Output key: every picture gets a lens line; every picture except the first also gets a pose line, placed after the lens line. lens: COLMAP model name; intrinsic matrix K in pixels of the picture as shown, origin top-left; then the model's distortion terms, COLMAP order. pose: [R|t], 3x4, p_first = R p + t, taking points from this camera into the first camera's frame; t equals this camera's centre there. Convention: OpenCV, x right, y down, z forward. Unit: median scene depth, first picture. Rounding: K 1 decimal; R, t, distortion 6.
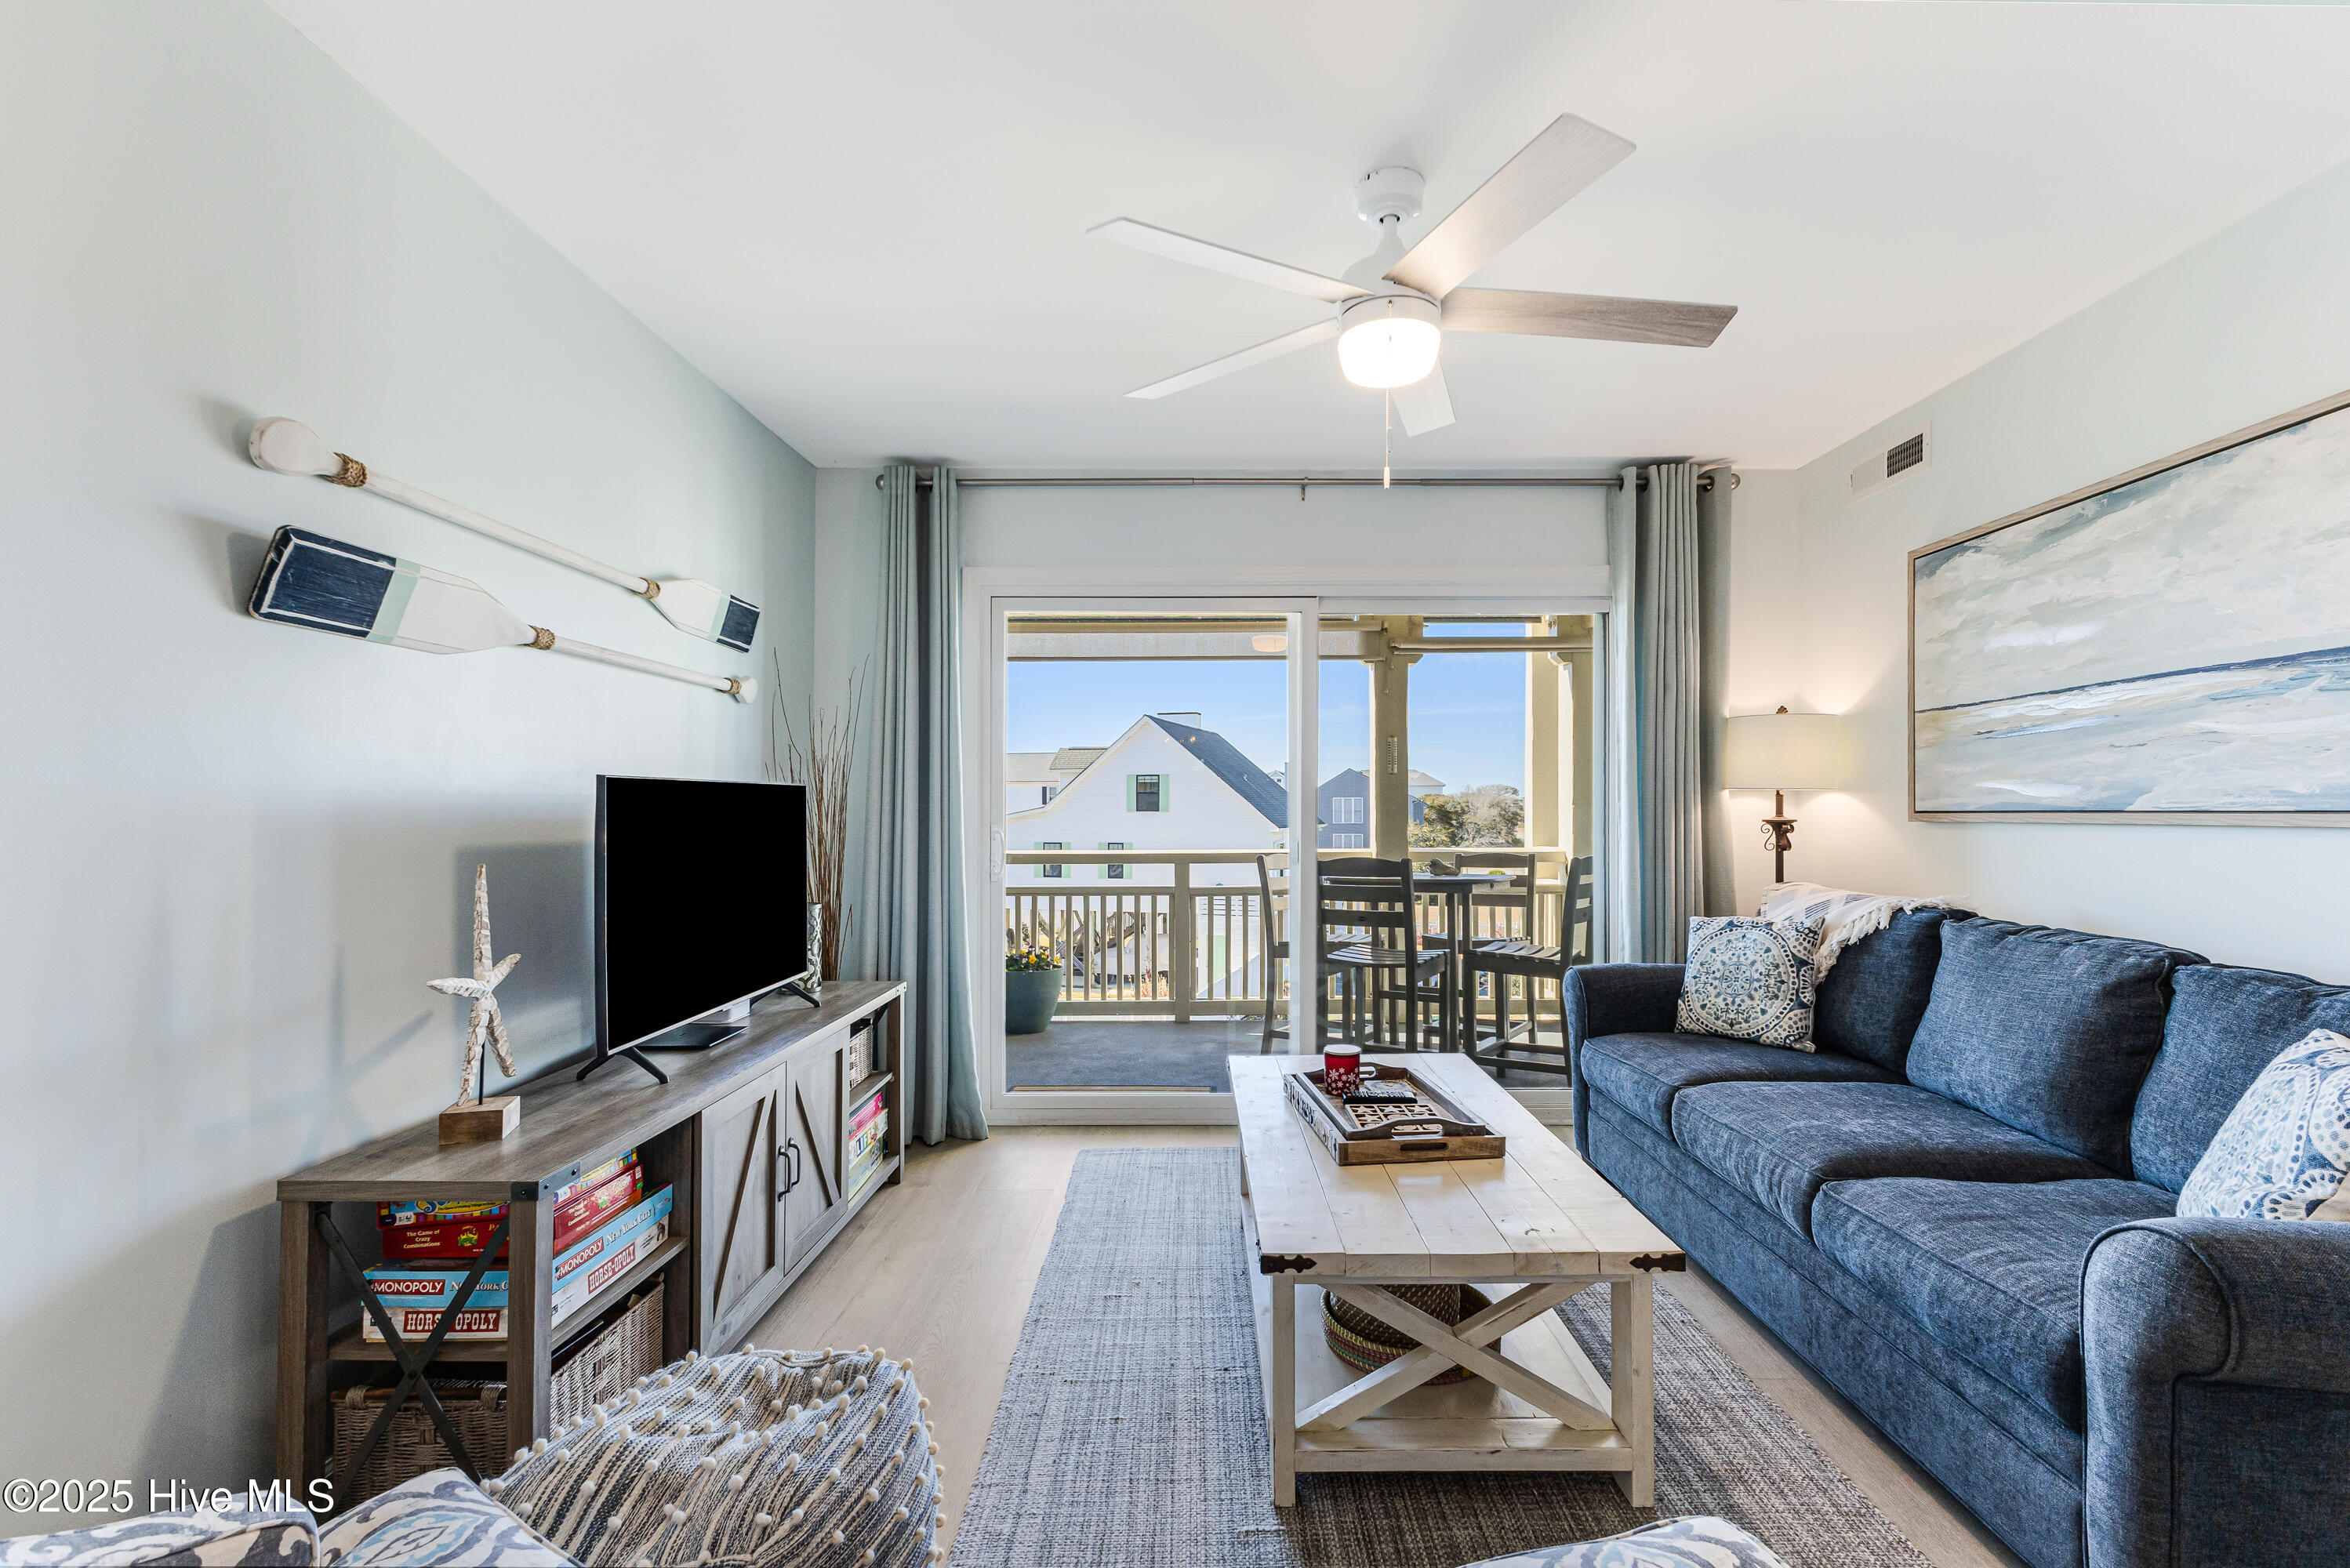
lens RADIAL K [[1014.4, 0, 1182.0], [0, 1014.4, 805.1], [0, 0, 1]] dist [-0.001052, 0.000023]
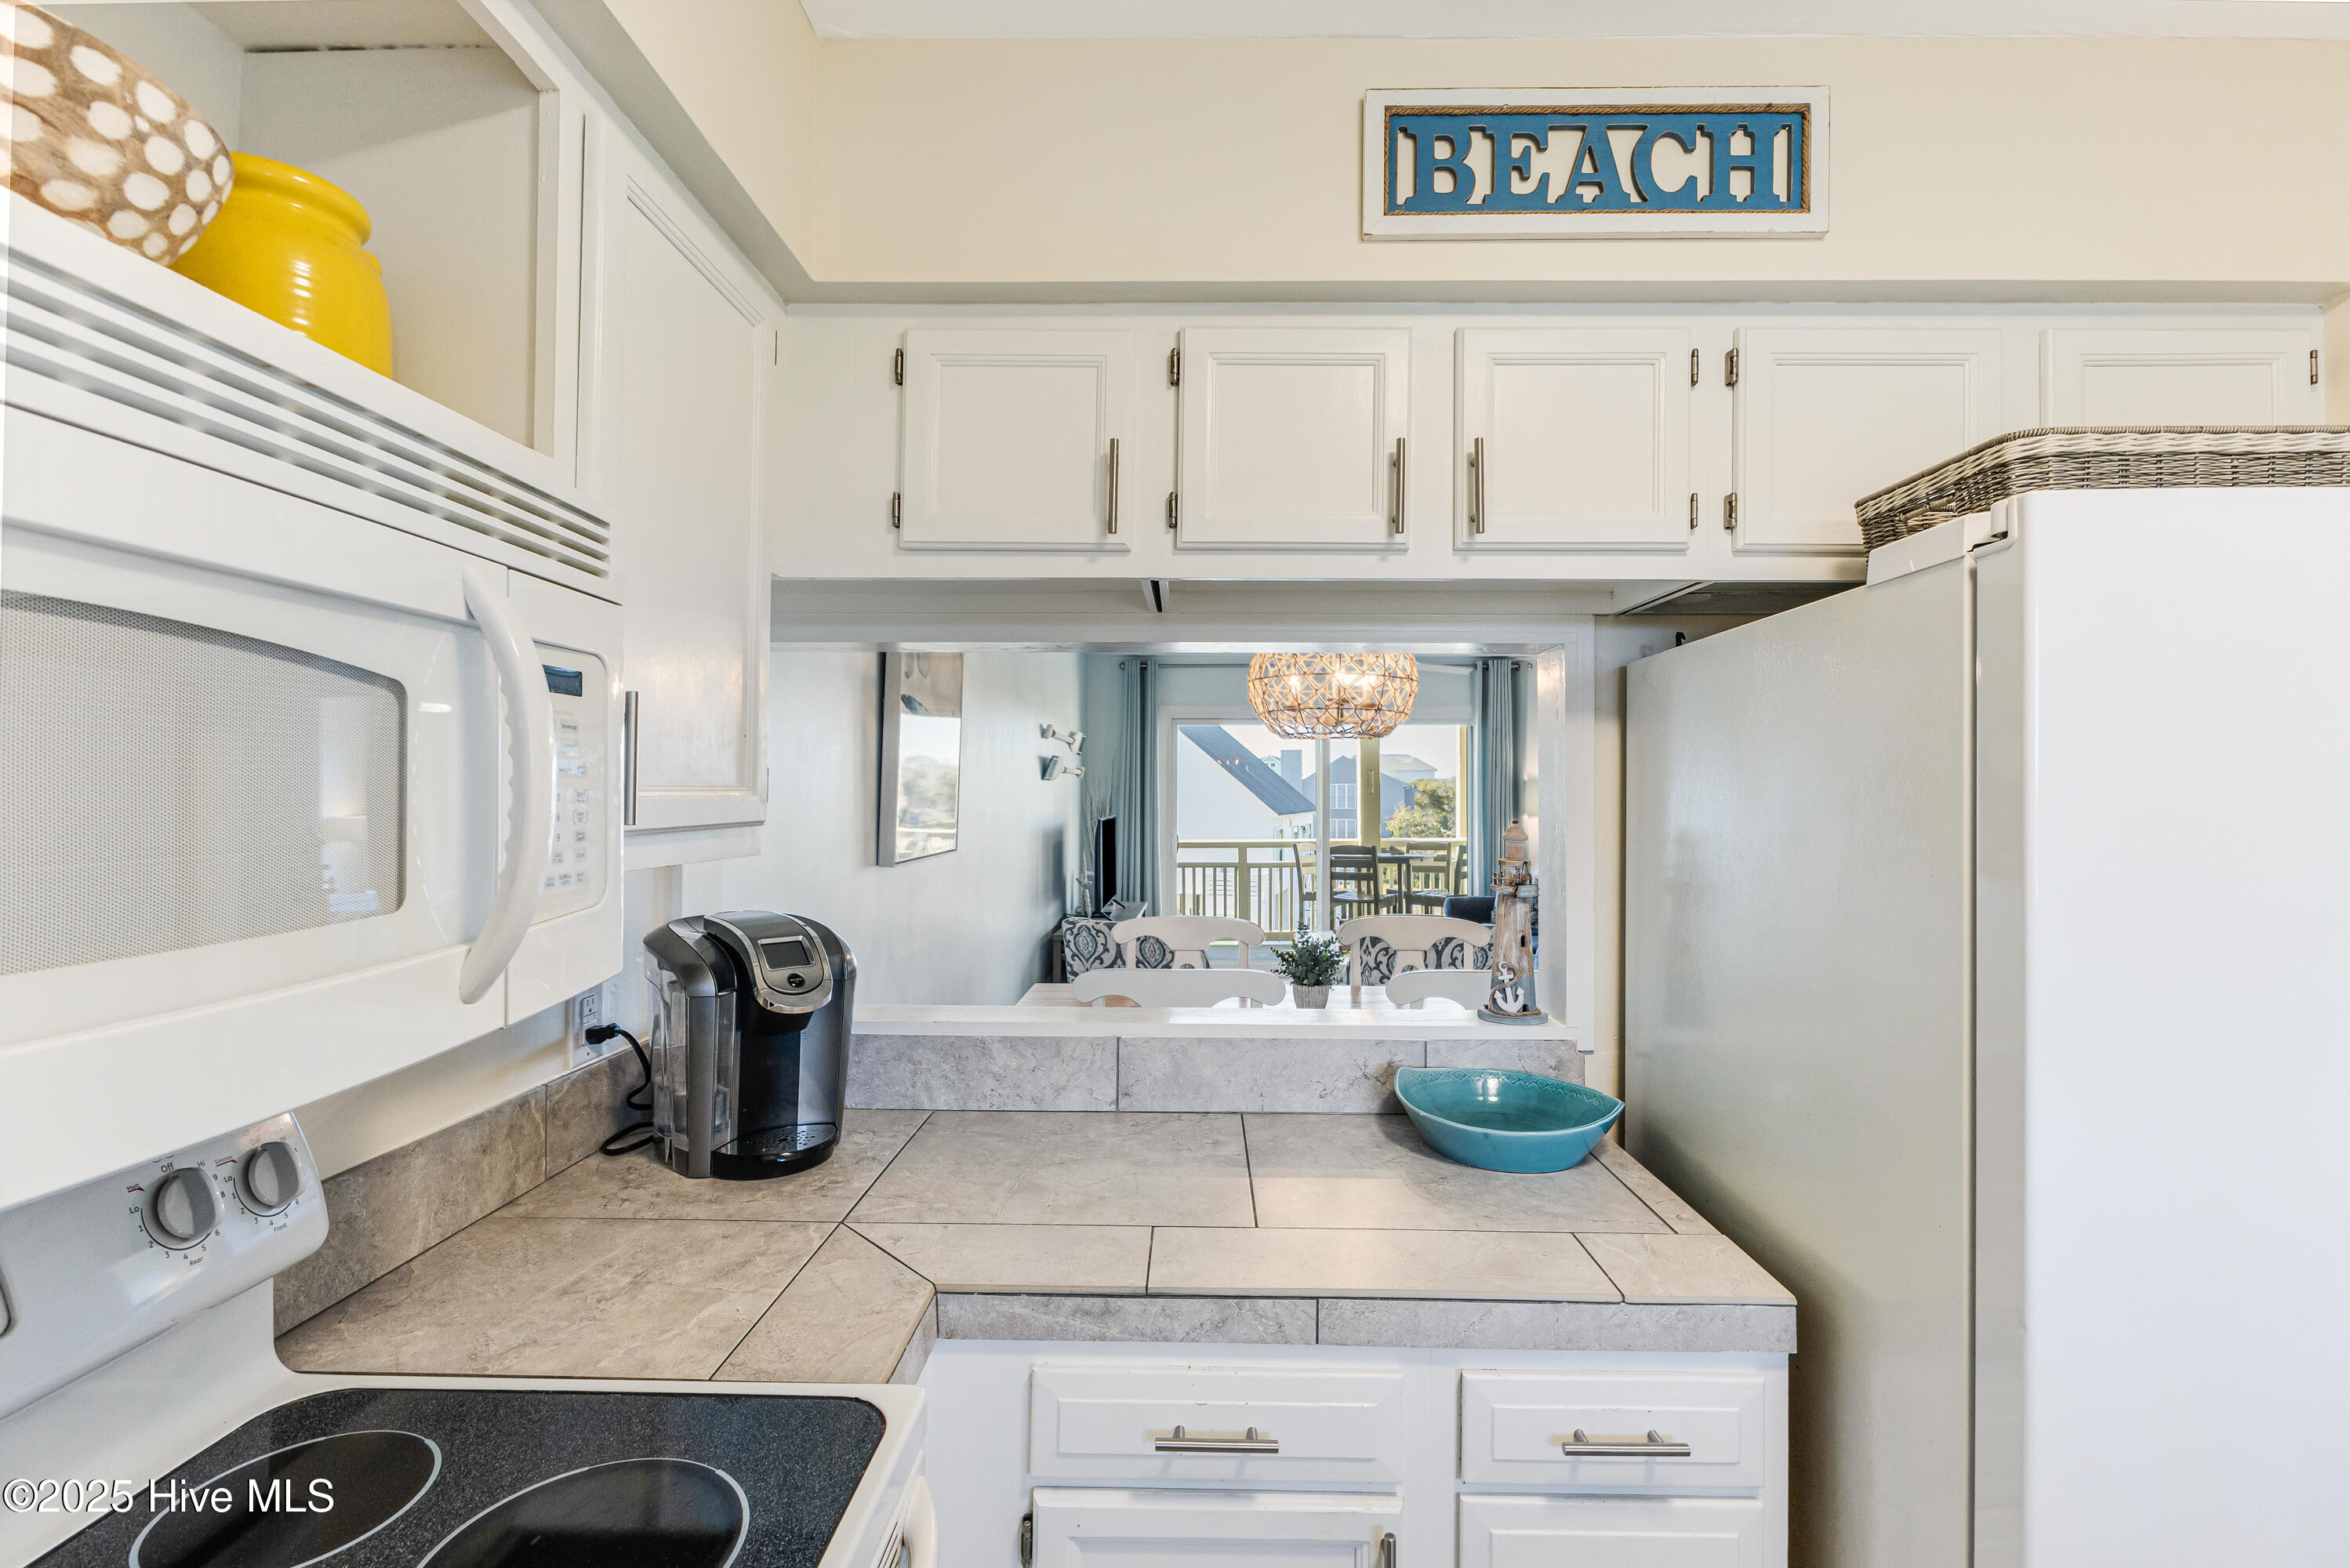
lens RADIAL K [[1064.1, 0, 1175.0], [0, 1064.1, 784.0], [0, 0, 1]] dist [-0.000347, -0.000008]
pose [[0.999968, 0.001570, 0.007827, -0.200069], [-0.001556, 0.999997, -0.001754, -0.069305], [-0.007830, 0.001742, 0.999968, -1.162434]]
